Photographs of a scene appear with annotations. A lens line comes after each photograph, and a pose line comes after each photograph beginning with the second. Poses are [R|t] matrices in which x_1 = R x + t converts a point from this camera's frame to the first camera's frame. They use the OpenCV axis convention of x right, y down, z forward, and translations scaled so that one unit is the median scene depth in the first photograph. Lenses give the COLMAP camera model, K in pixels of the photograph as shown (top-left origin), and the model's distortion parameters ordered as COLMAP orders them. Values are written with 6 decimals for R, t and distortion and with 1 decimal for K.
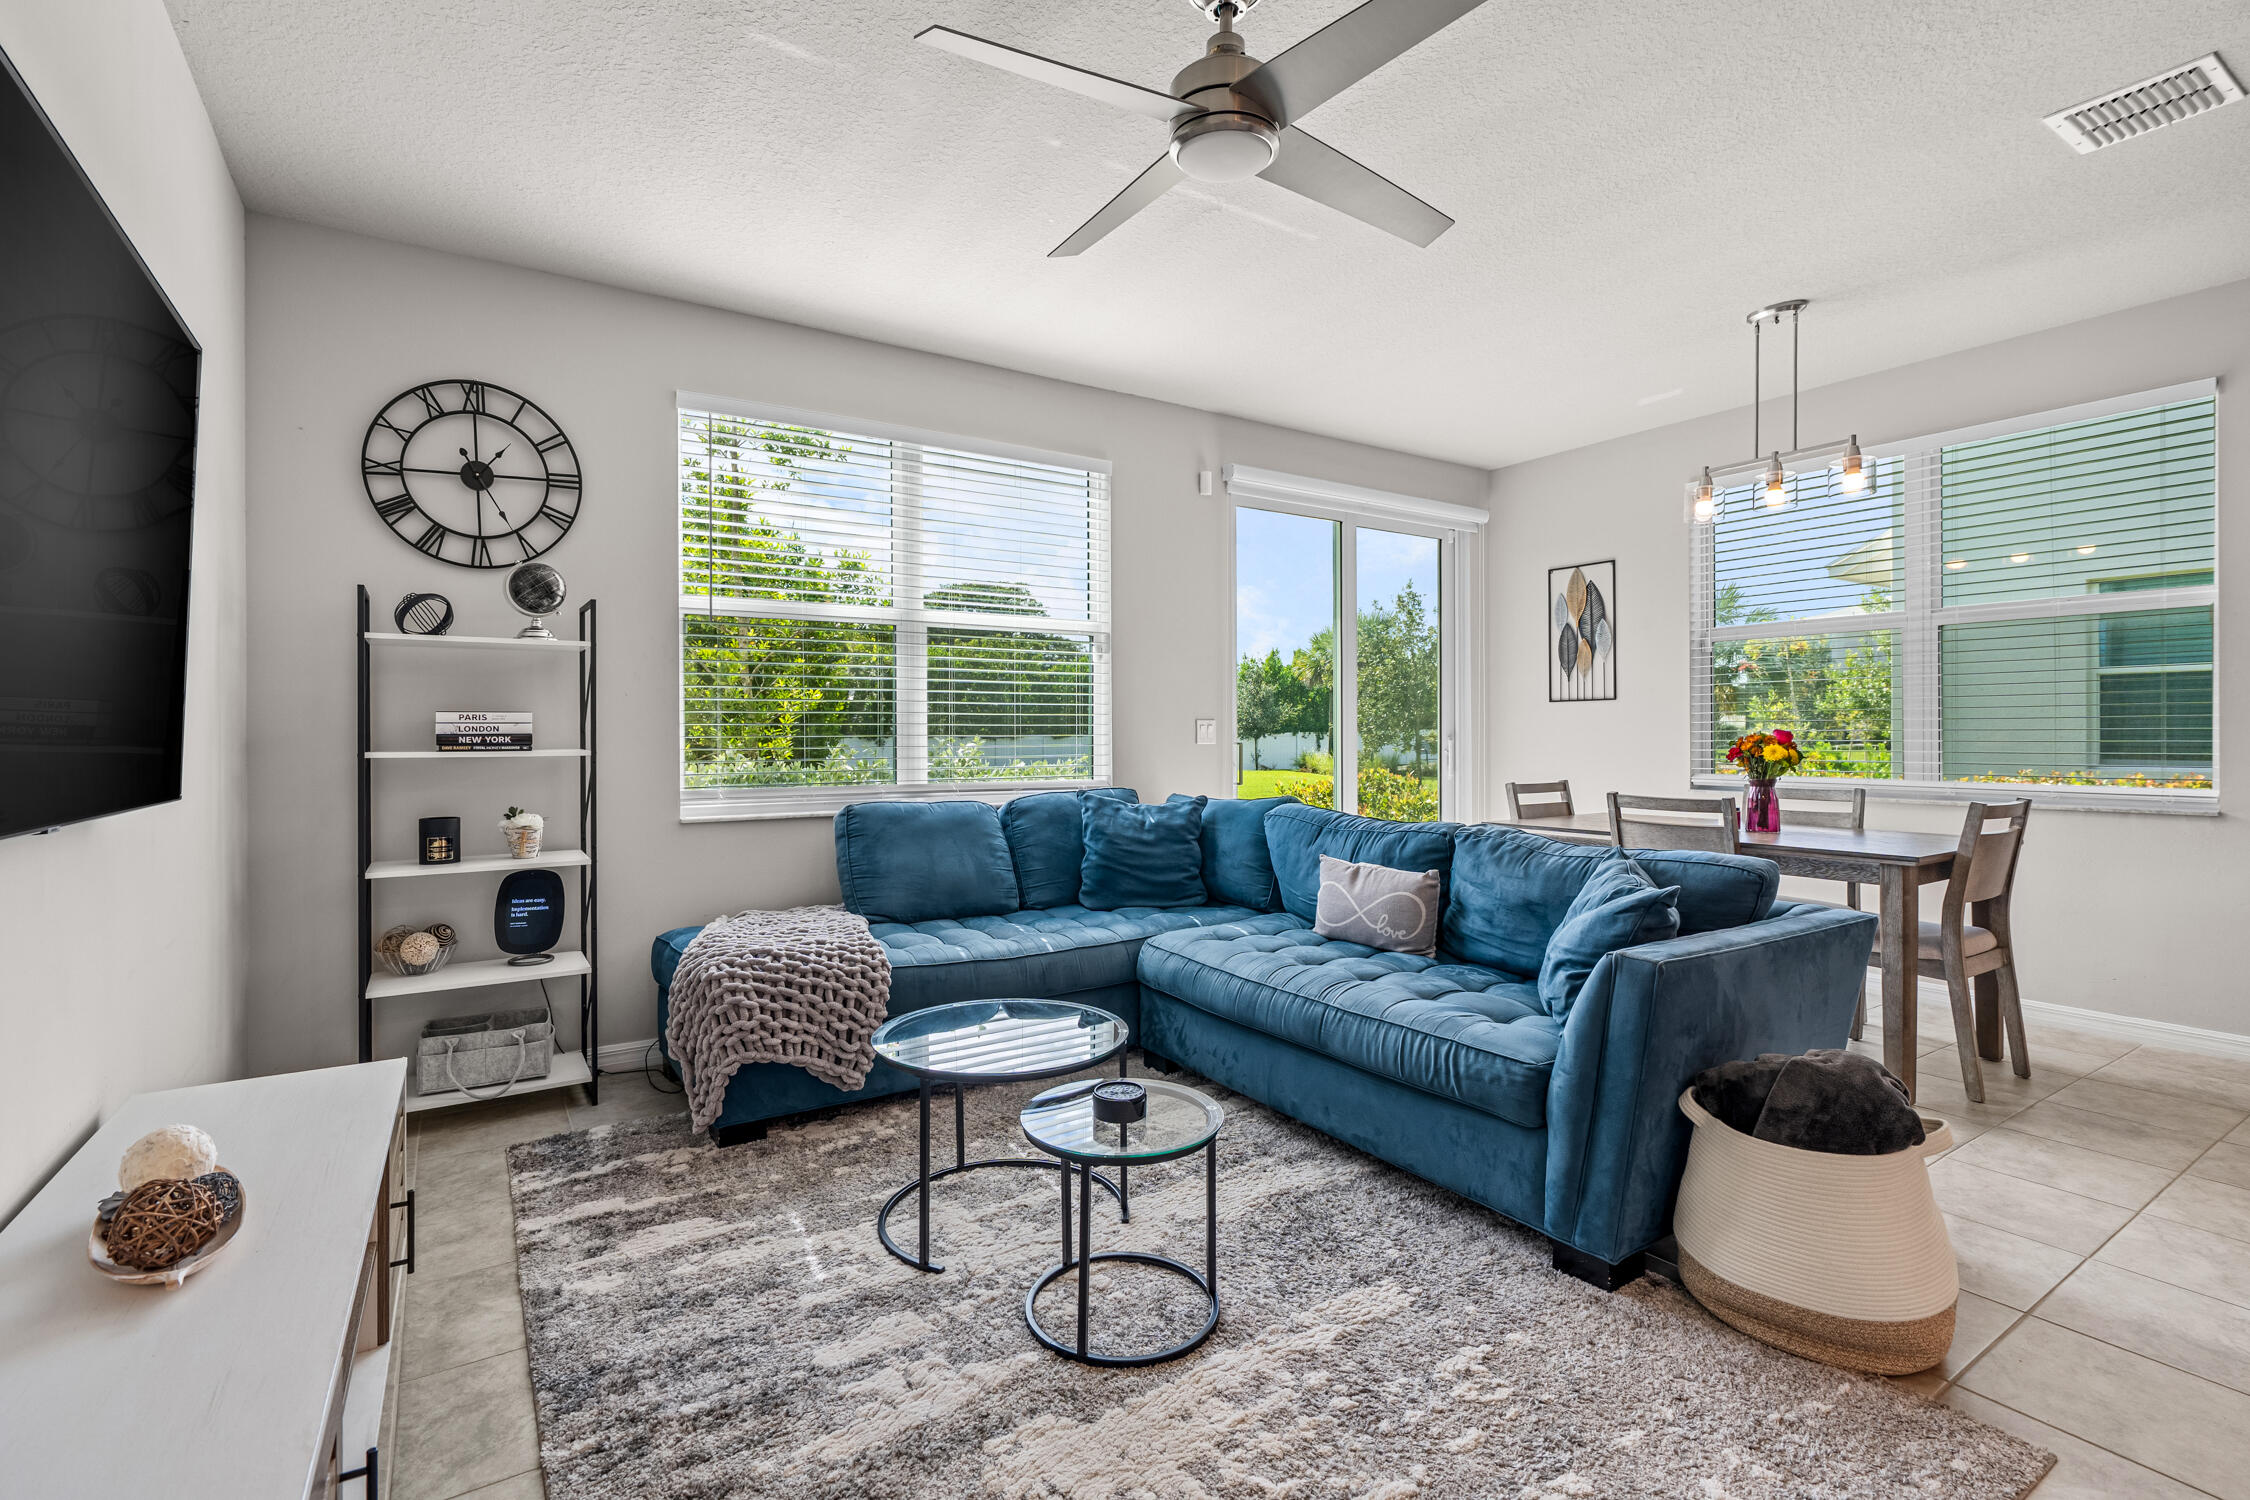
lens RADIAL K [[1026.6, 0, 1119.0], [0, 1026.6, 740.3], [0, 0, 1]] dist [-0.000260, 0.001140]
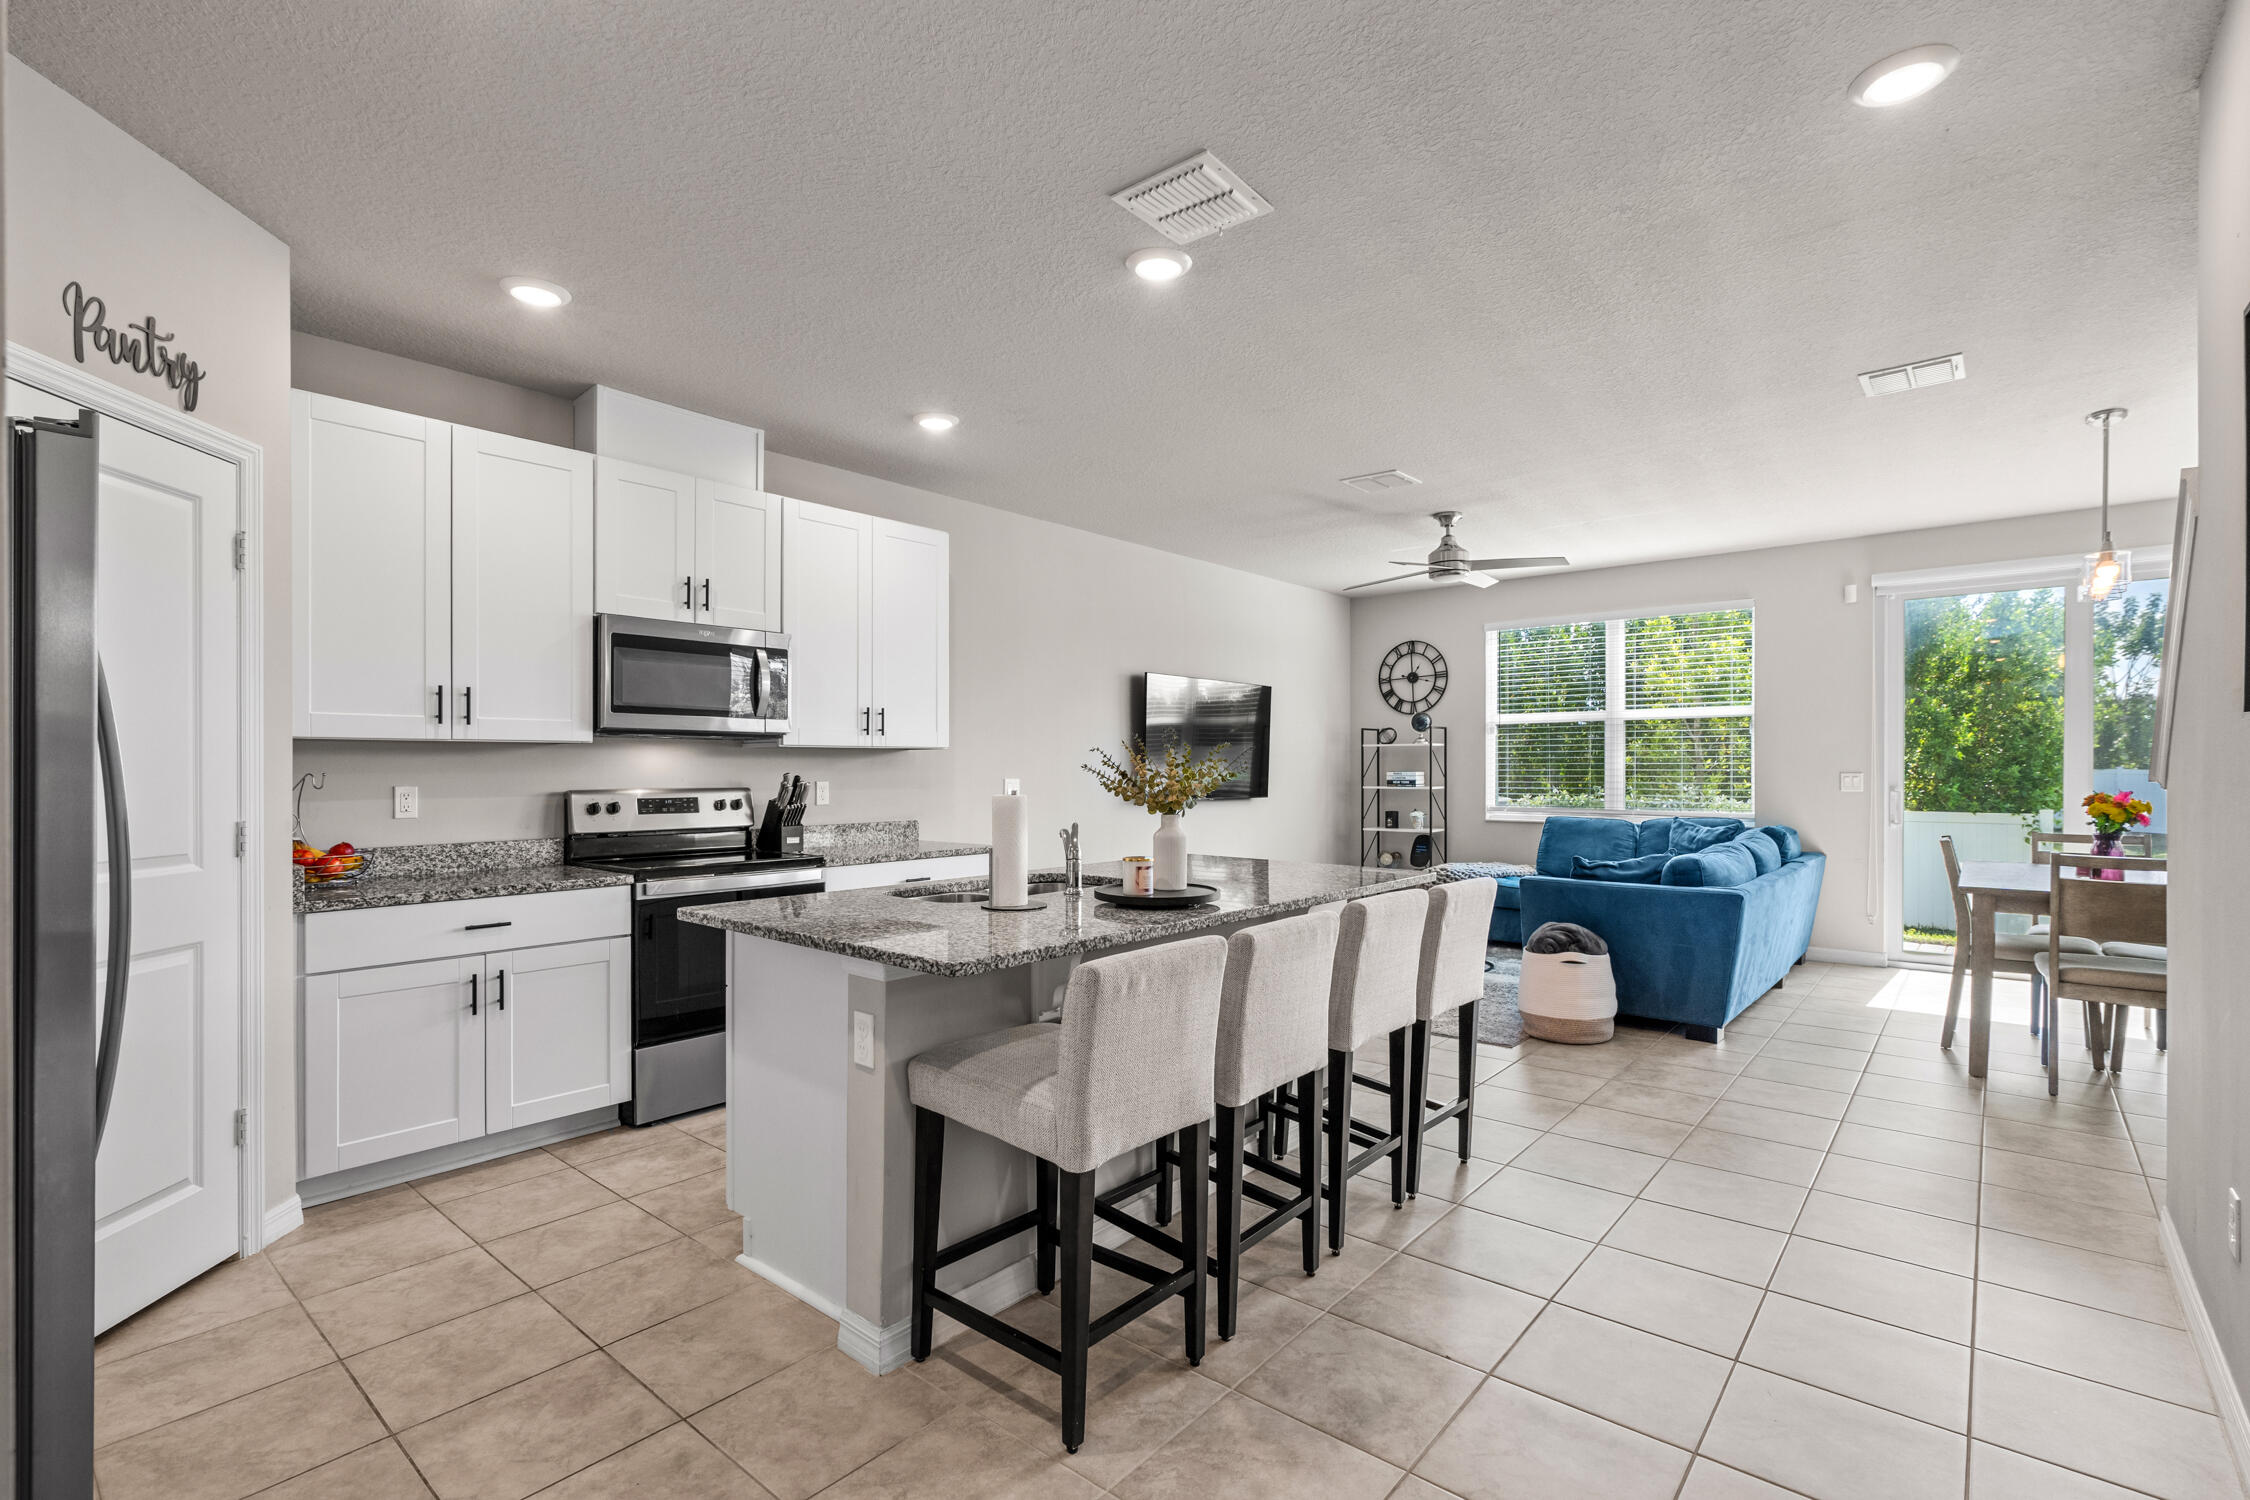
lens RADIAL K [[1026.6, 0, 1126.3], [0, 1026.6, 773.1], [0, 0, 1]] dist [-0.000260, 0.001140]
pose [[0.276331, 0.006924, -0.961038, 1.617797], [-0.005705, 0.999968, 0.005564, -0.032261], [0.961046, 0.003945, 0.276362, -0.380195]]
